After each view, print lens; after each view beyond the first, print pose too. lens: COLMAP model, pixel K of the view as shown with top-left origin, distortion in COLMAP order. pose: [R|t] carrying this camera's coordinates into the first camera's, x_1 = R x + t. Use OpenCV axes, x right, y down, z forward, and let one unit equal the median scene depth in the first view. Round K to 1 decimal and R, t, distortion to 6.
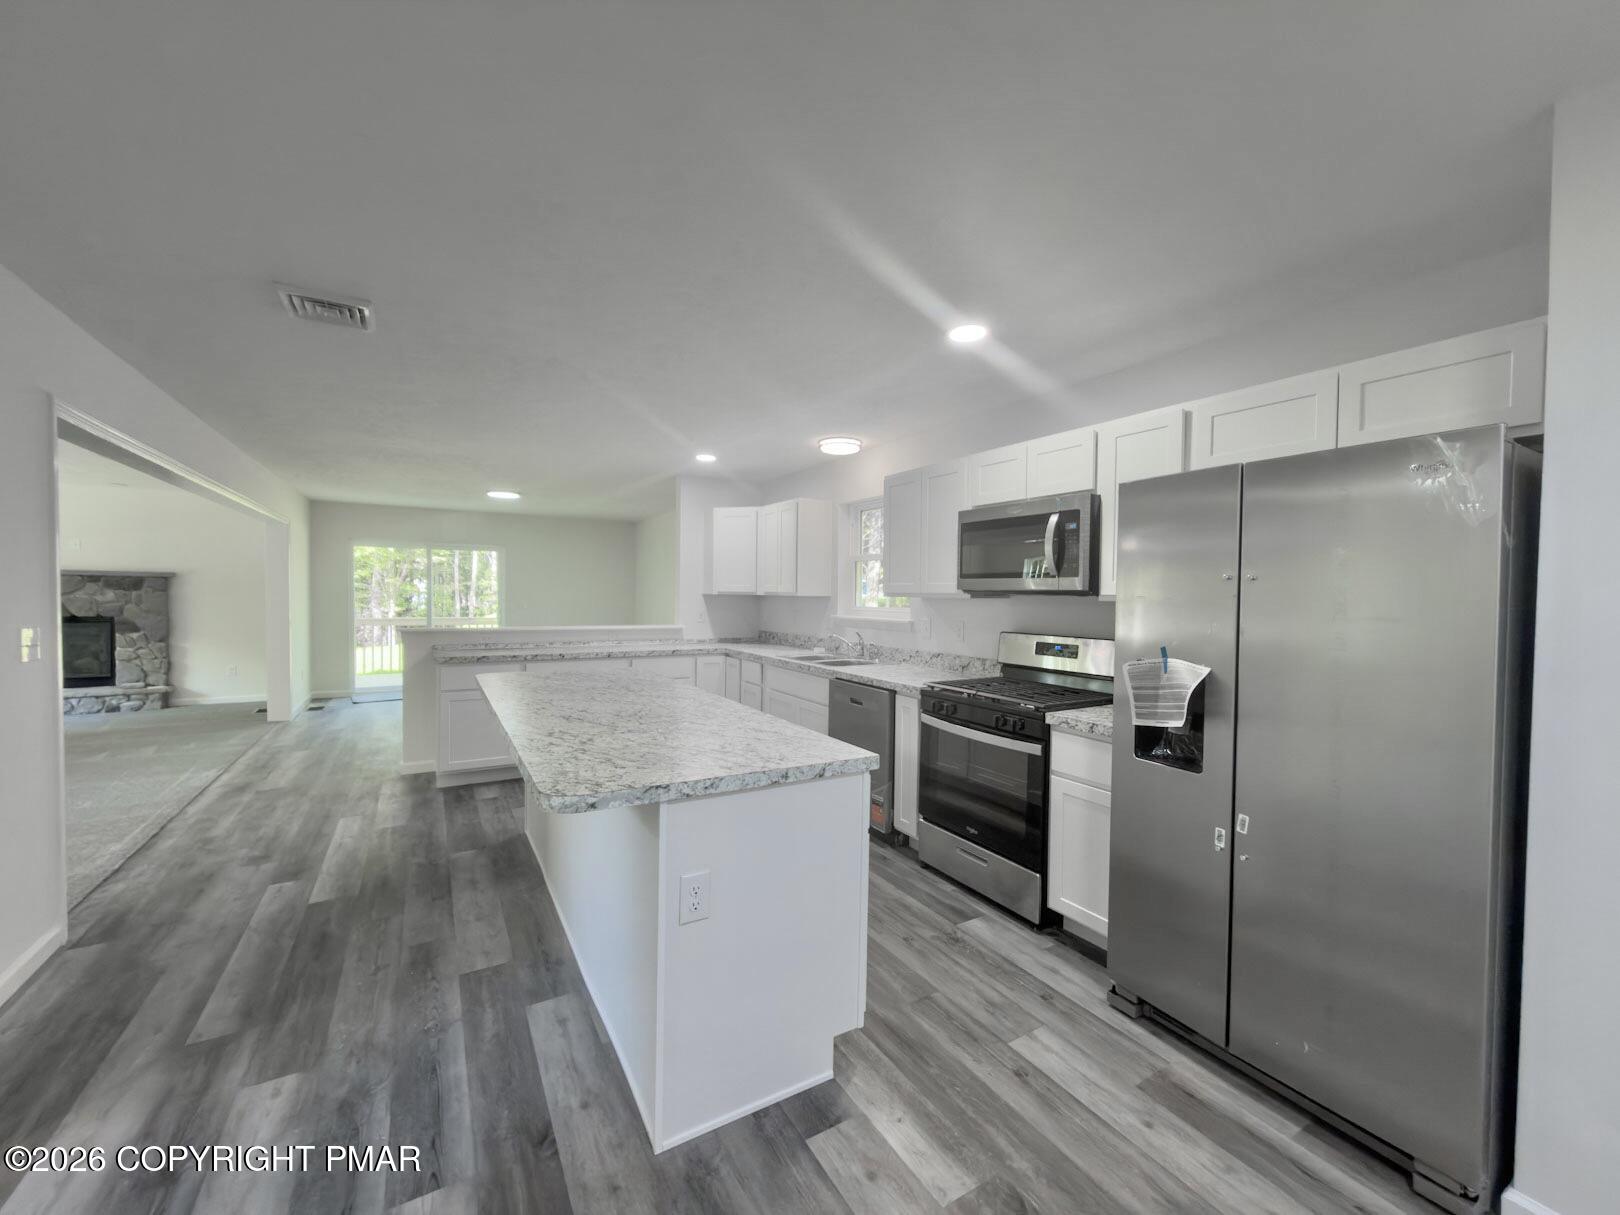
lens RADIAL K [[647.3, 0, 811.9], [0, 647.3, 607.5], [0, 0, 1]] dist [-0.000483, -0.000095]
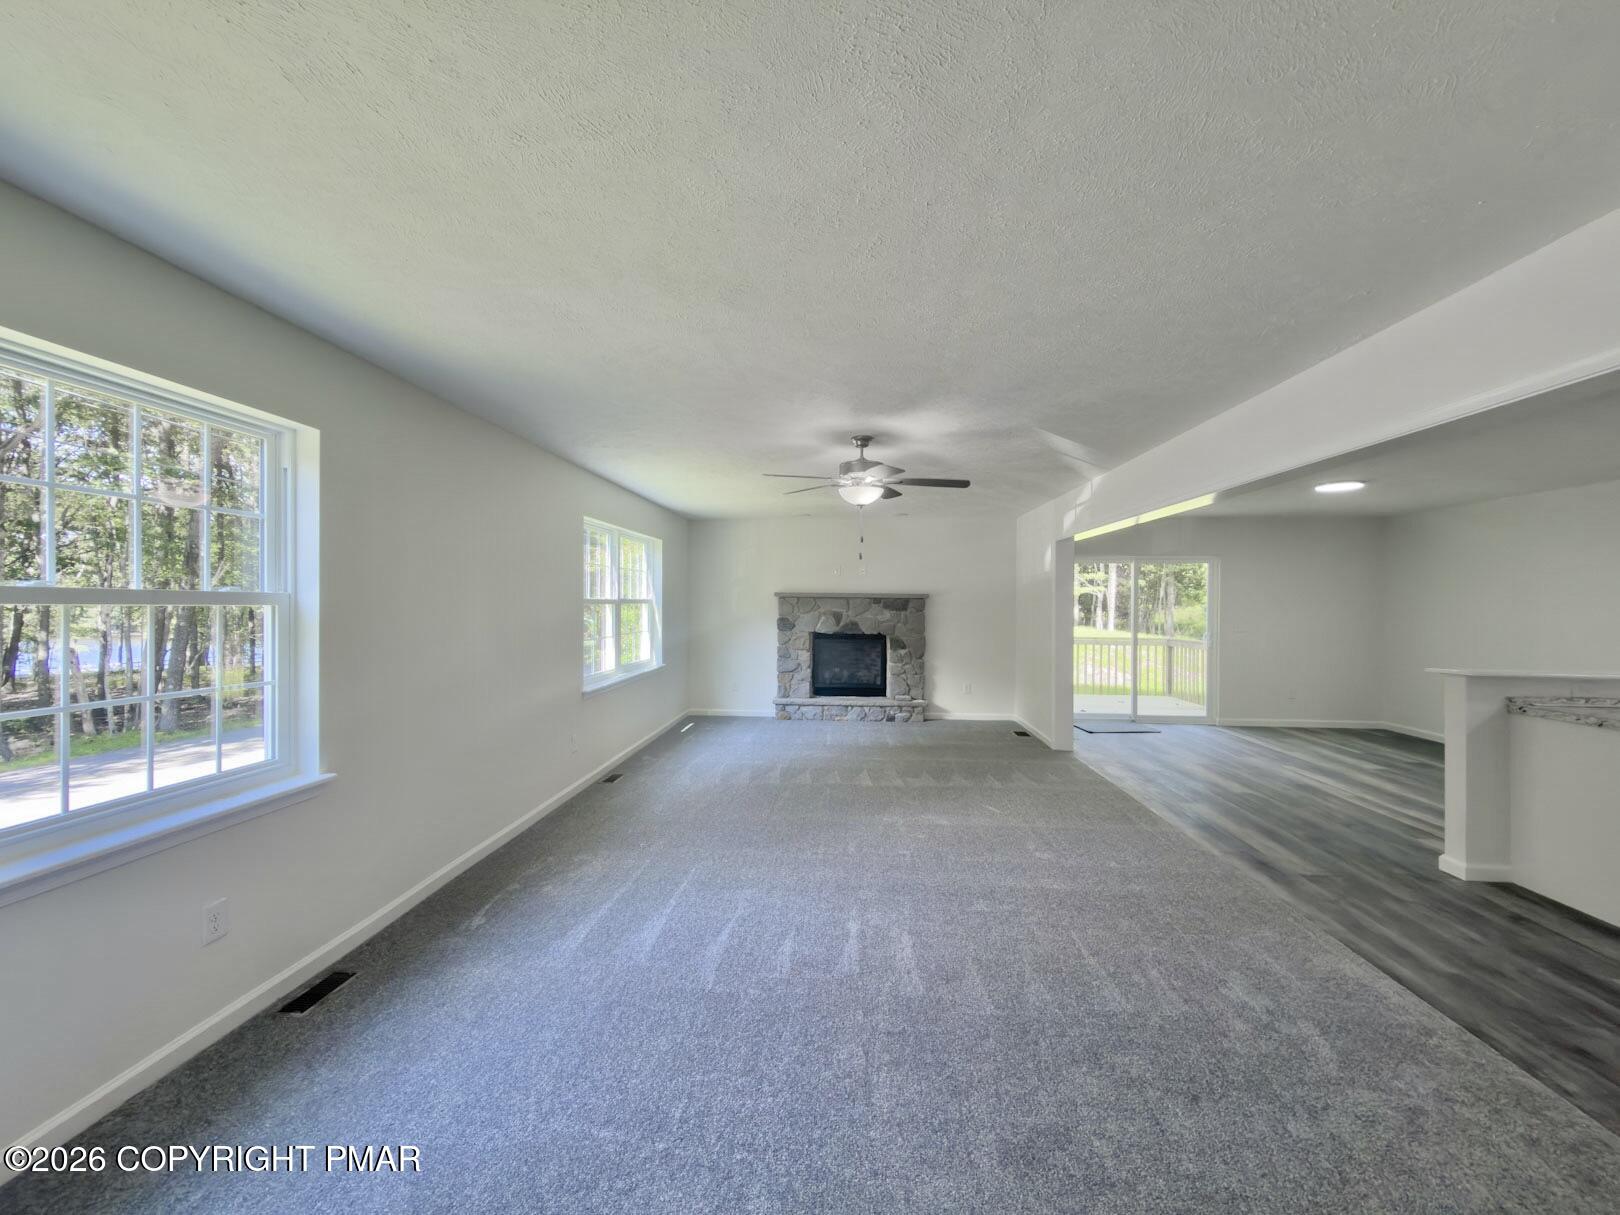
lens RADIAL K [[647.3, 0, 805.9], [0, 647.3, 605.8], [0, 0, 1]] dist [-0.000483, -0.000095]
pose [[0.816609, -0.004838, -0.577171, -1.254987], [-0.008012, 0.999774, -0.019716, -0.027928], [0.577136, 0.020725, 0.816385, 0.022937]]
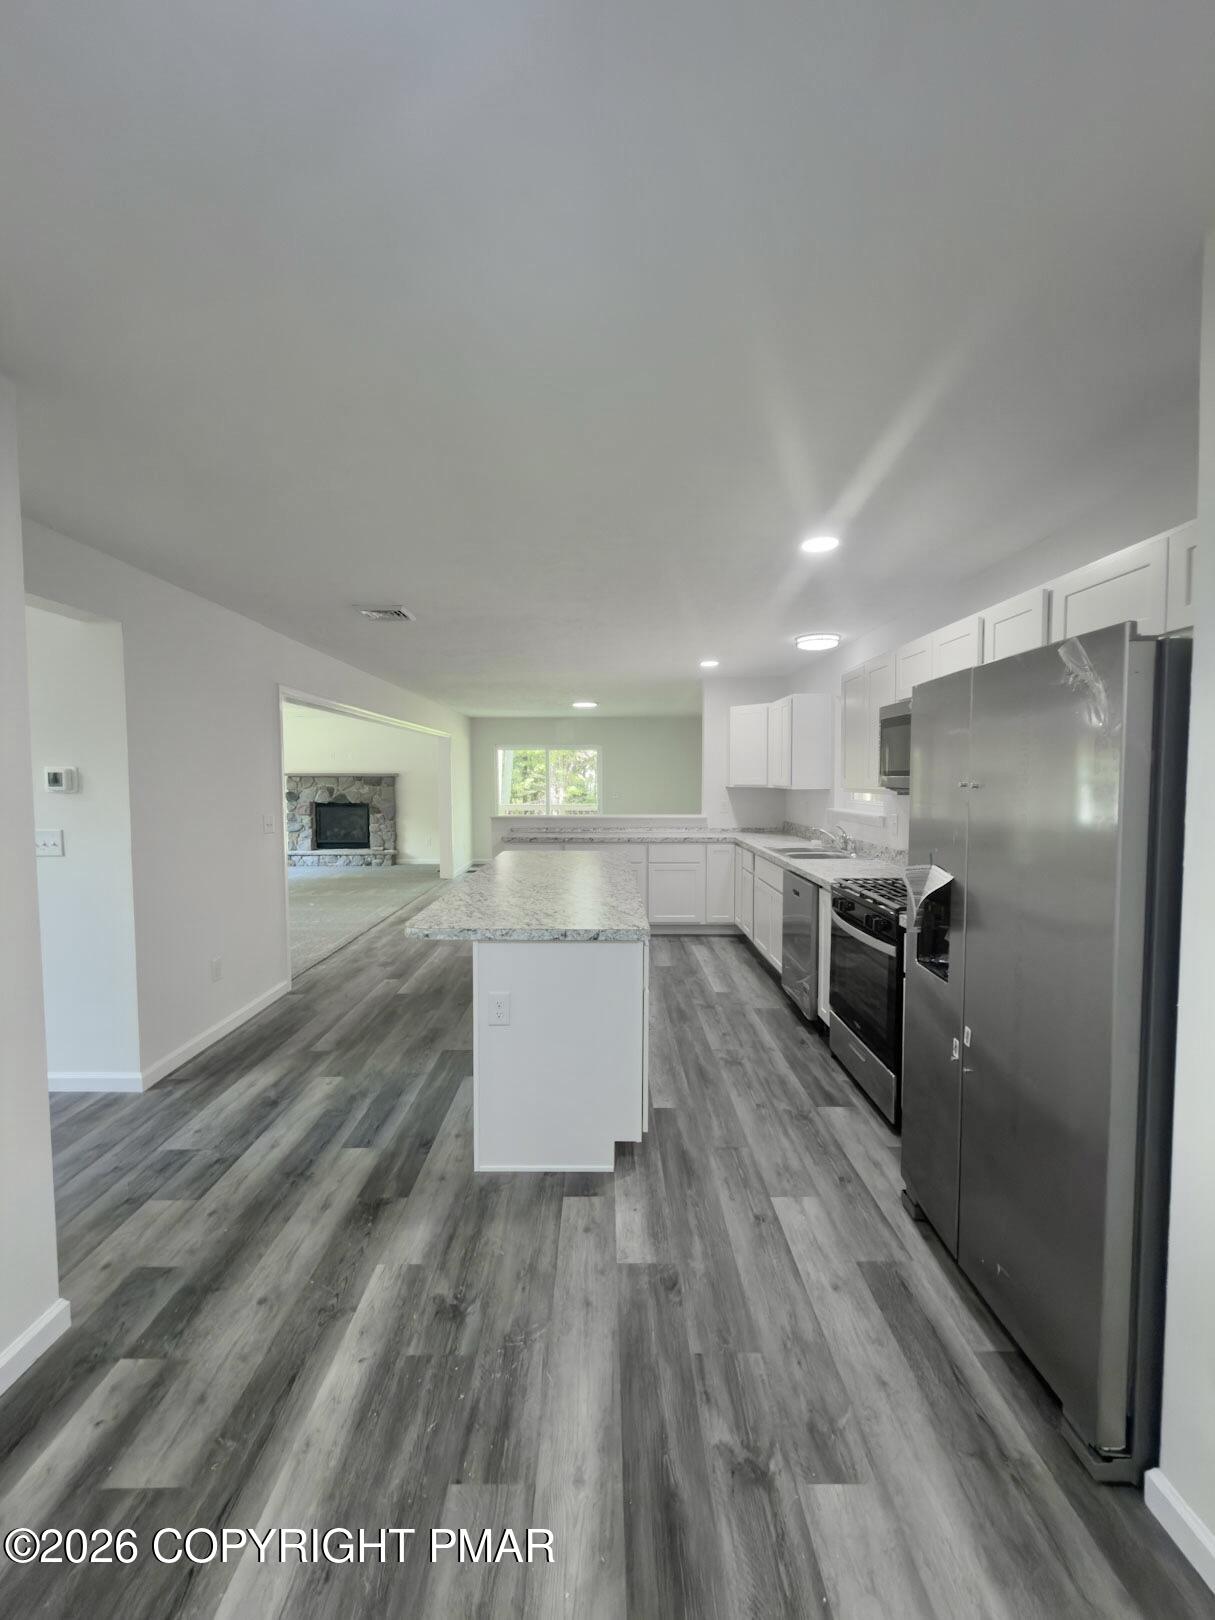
lens RADIAL K [[647.3, 0, 606.6], [0, 647.3, 808.6], [0, 0, 1]] dist [-0.000483, -0.000095]
pose [[0.862069, 0.010206, -0.506688, 0.402074], [0.002592, 0.999695, 0.024547, -0.021655], [0.506784, -0.022475, 0.861780, -0.067660]]
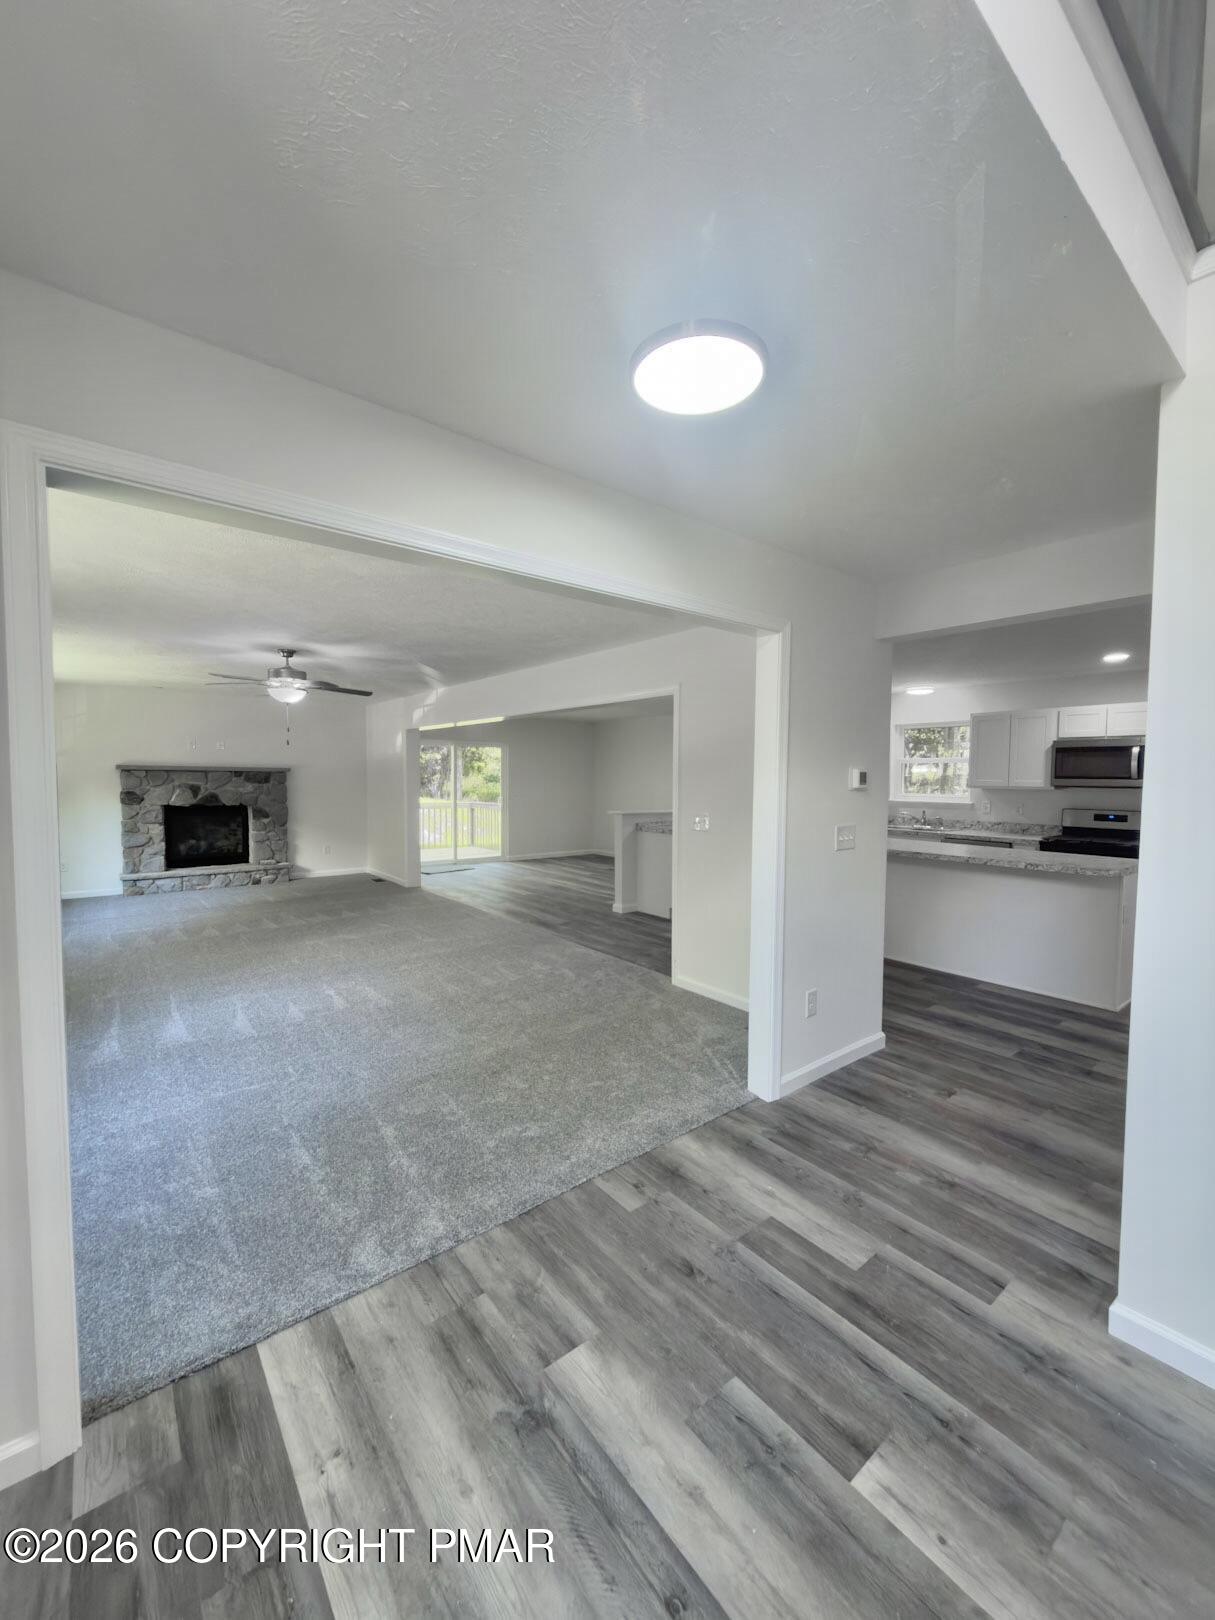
lens RADIAL K [[647.3, 0, 611.7], [0, 647.3, 808.7], [0, 0, 1]] dist [-0.000483, -0.000095]
pose [[0.990567, -0.011297, 0.136559, -1.314308], [0.007070, 0.999482, 0.031396, -0.029167], [-0.136843, -0.030135, 0.990134, -0.636242]]
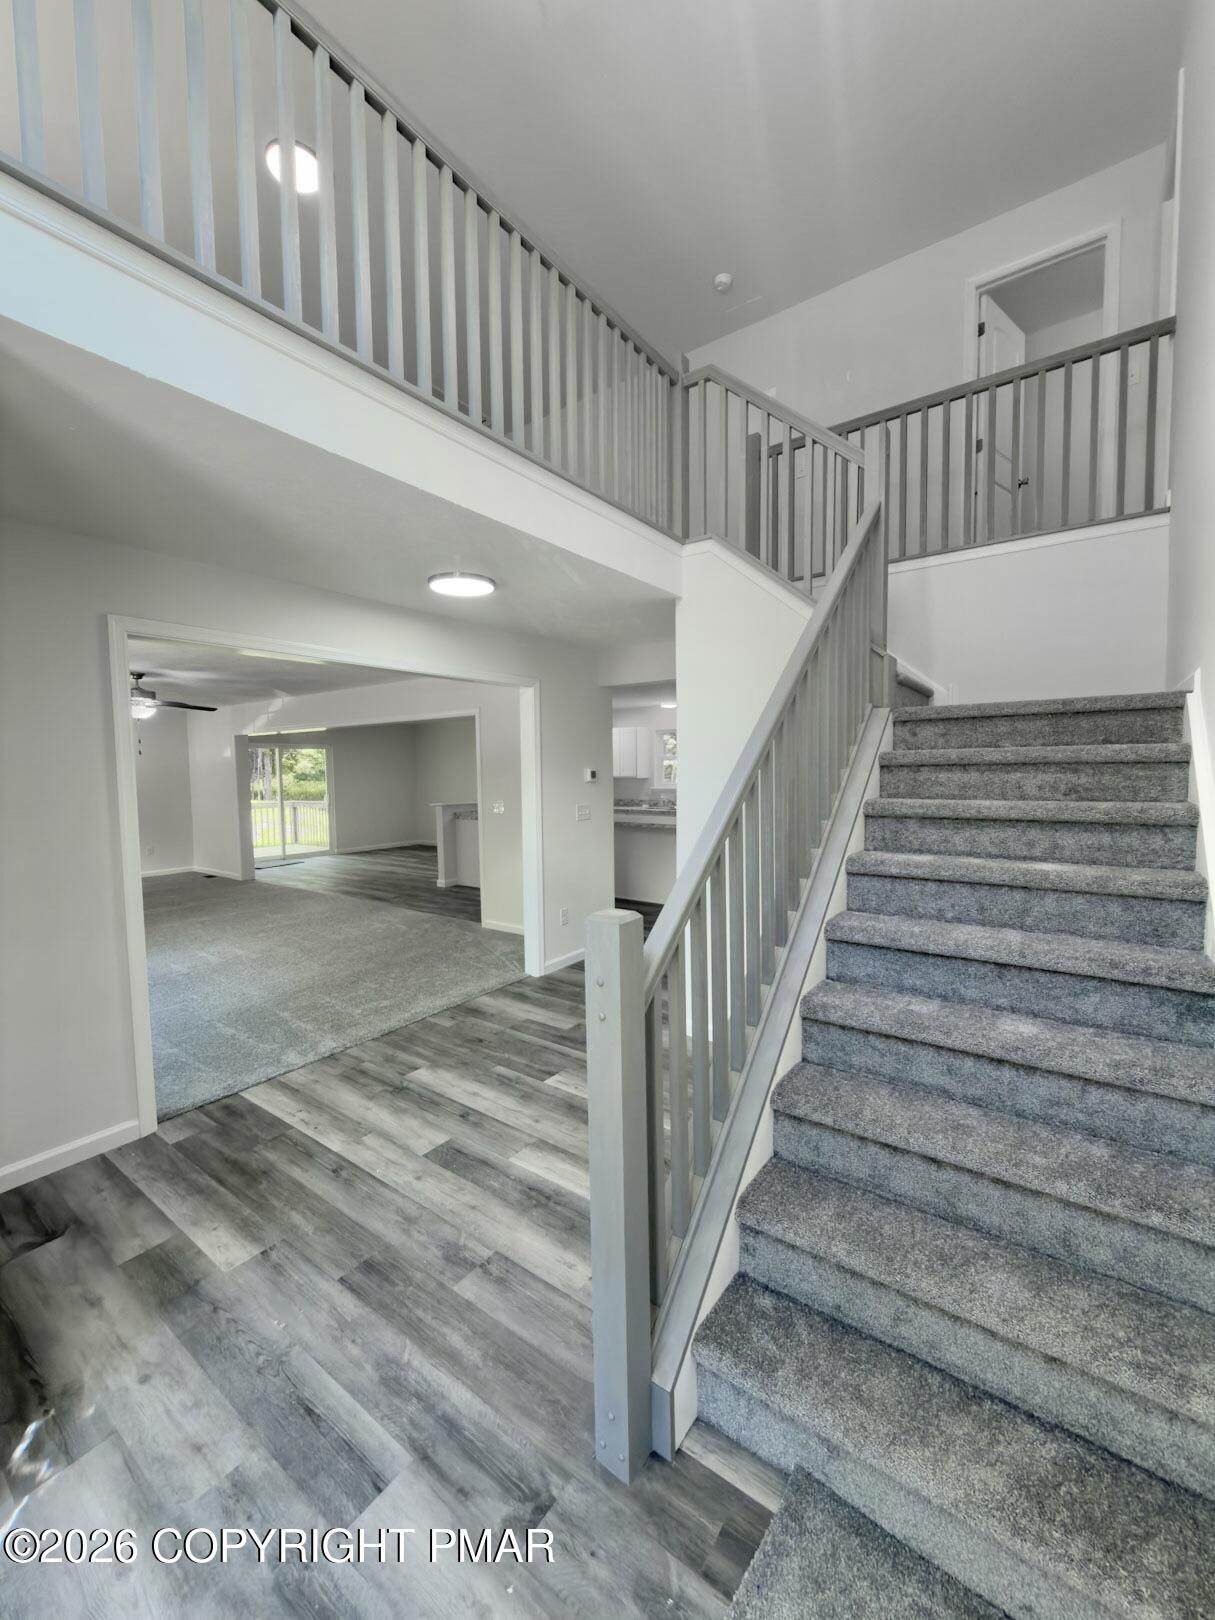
lens RADIAL K [[647.3, 0, 611.0], [0, 647.3, 810.0], [0, 0, 1]] dist [-0.000483, -0.000095]
pose [[0.919916, -0.049417, 0.388989, -1.377334], [0.032710, 0.998240, 0.049461, -0.032915], [-0.390748, -0.032776, 0.919914, -1.204041]]
